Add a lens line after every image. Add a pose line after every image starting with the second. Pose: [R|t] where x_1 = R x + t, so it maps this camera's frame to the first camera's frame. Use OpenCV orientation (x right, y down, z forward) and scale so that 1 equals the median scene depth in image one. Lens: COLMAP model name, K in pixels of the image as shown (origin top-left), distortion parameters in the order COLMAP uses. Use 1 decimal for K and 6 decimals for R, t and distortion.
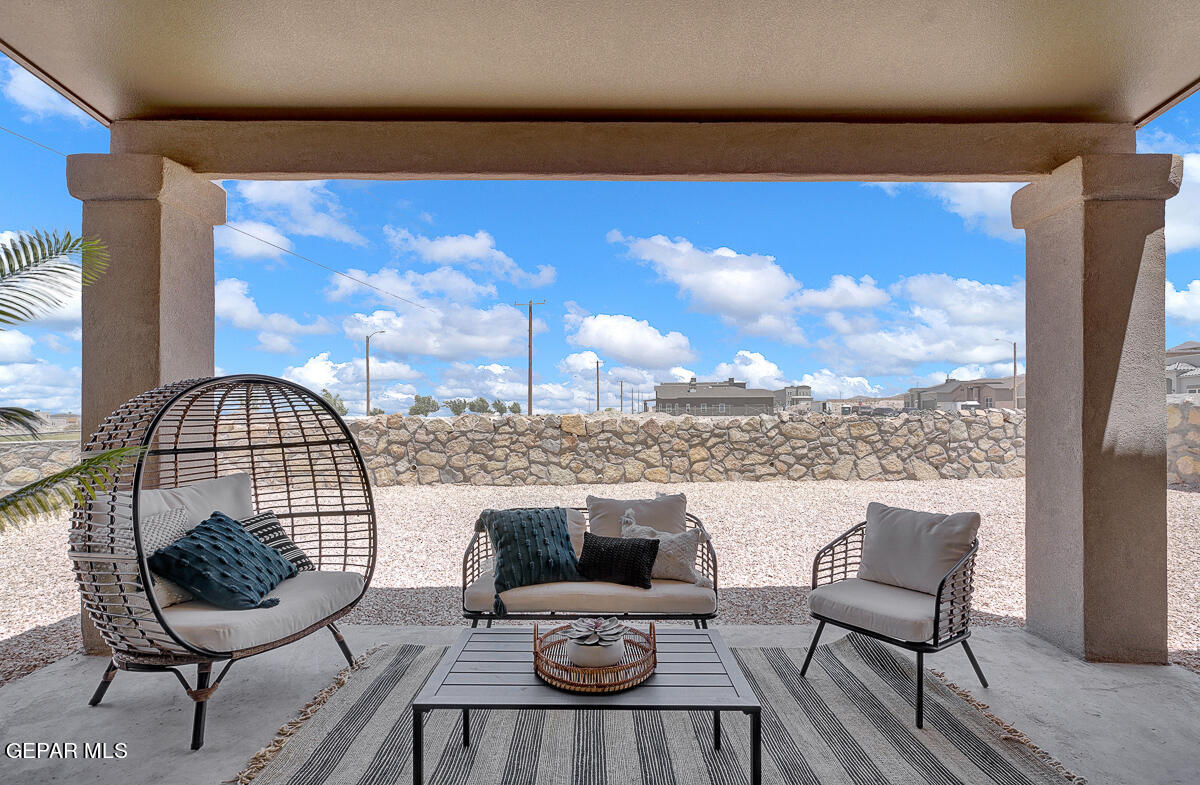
lens RADIAL K [[570.4, 0, 581.1], [0, 570.4, 416.9], [0, 0, 1]] dist [0.000707, 0.000034]
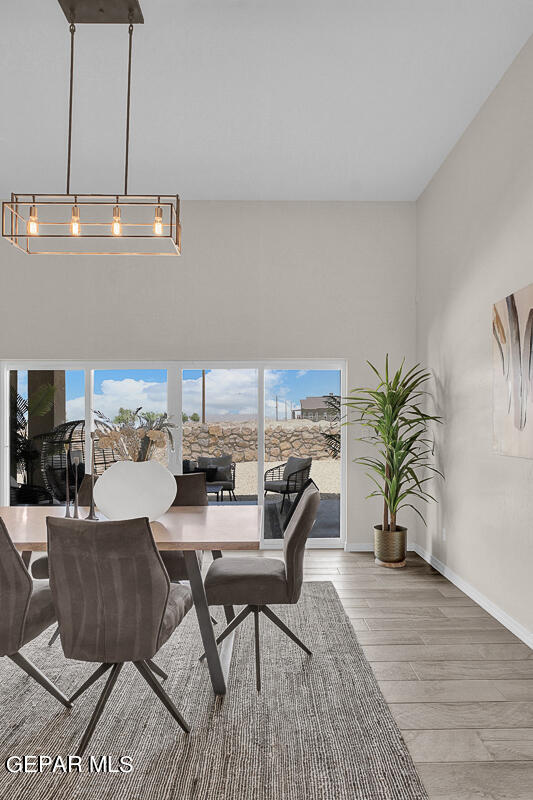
lens RADIAL K [[437.9, 0, 265.5], [0, 437.9, 421.8], [0, 0, 1]] dist [-0.010857, -0.001159]
pose [[0.998862, -0.009799, 0.046675, 0.078691], [0.009845, 0.999951, -0.000758, -0.011331], [-0.046665, 0.001216, 0.998910, -0.397664]]
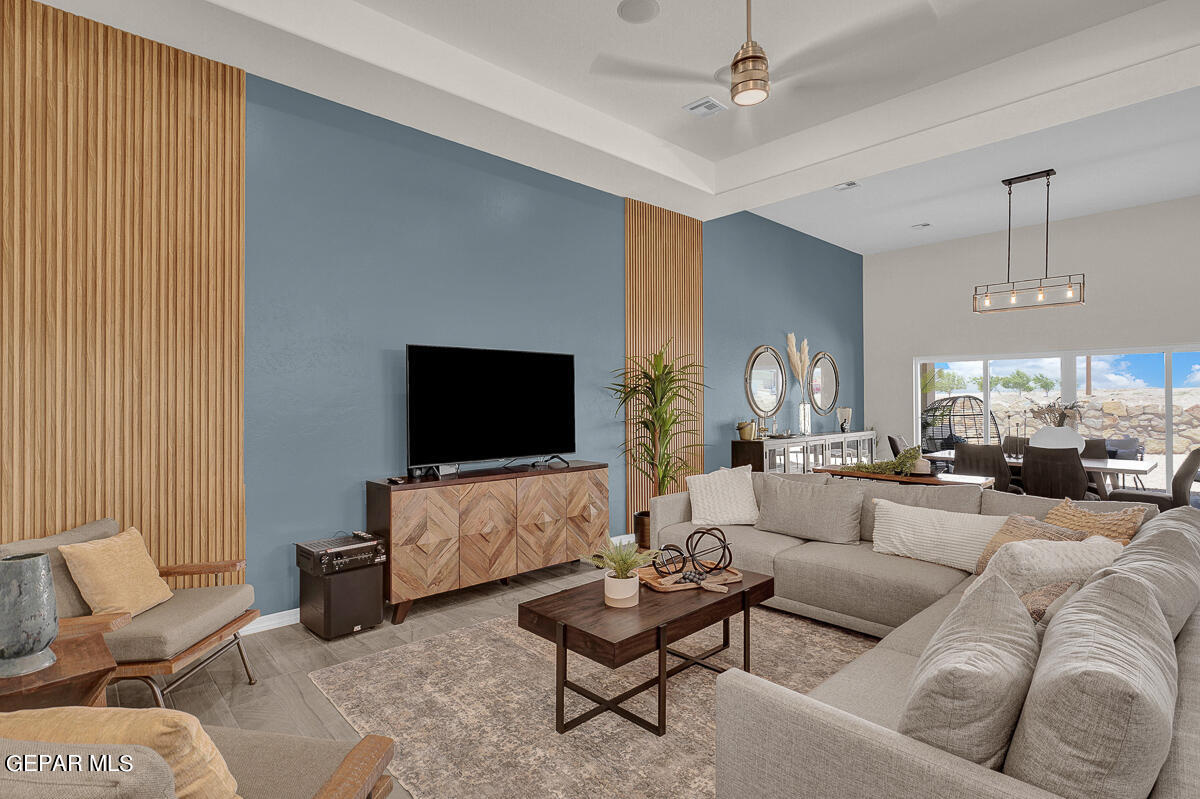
lens RADIAL K [[587.7, 0, 599.2], [0, 587.7, 393.4], [0, 0, 1]] dist [-0.002606, -0.000357]
pose [[0.704470, -0.004250, -0.709721, 0.110243], [0.004073, 0.999990, -0.001945, -0.023170], [0.709722, -0.001521, 0.704480, -0.832408]]
